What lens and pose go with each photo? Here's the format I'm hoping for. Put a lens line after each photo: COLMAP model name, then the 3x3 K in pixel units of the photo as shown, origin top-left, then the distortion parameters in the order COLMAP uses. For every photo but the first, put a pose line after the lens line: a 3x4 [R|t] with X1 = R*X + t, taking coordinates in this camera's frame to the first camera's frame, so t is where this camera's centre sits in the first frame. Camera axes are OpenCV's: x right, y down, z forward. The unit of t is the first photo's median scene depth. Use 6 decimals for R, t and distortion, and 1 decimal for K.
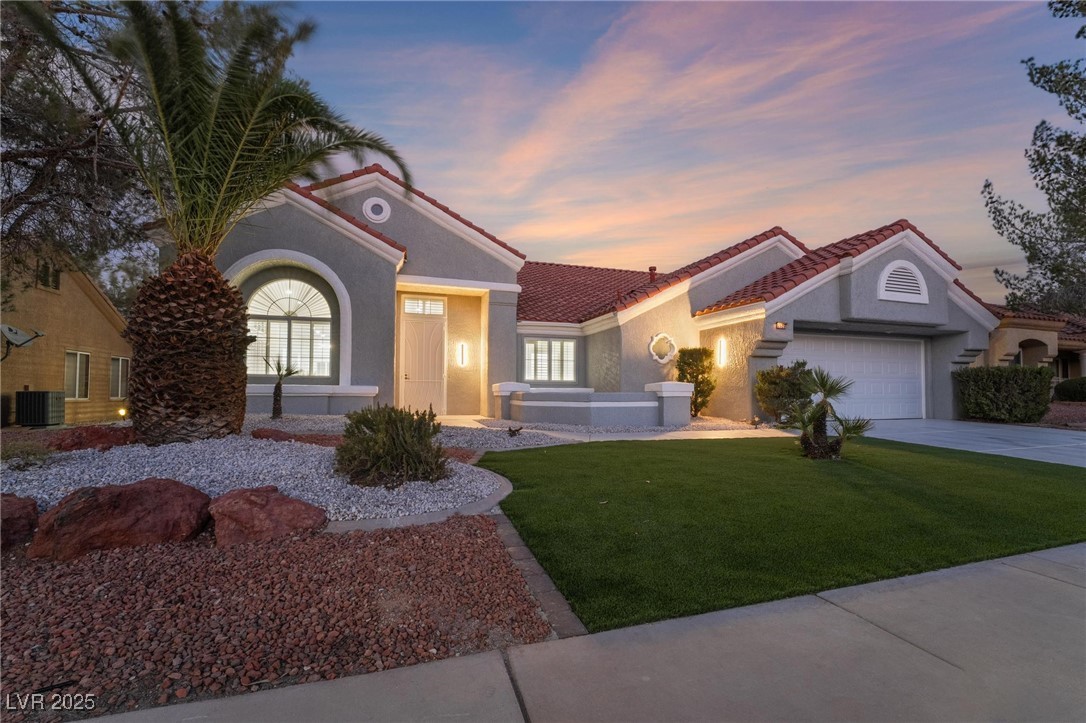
lens RADIAL K [[450.9, 0, 545.0], [0, 450.9, 358.2], [0, 0, 1]] dist [-0.000823, -0.000169]
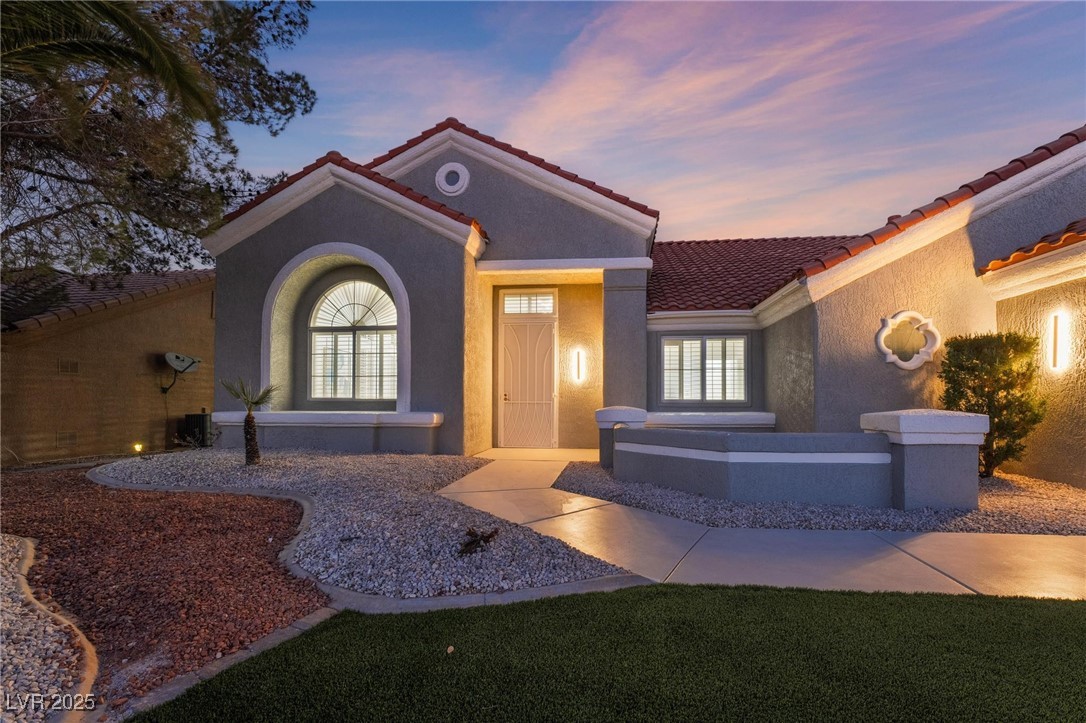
lens RADIAL K [[488.4, 0, 545.3], [0, 488.4, 389.8], [0, 0, 1]] dist [-0.002747, -0.006964]
pose [[0.919910, -0.016330, -0.391790, 0.093283], [0.032690, 0.998848, 0.035122, 0.002031], [0.390766, -0.045117, 0.919384, 0.311228]]
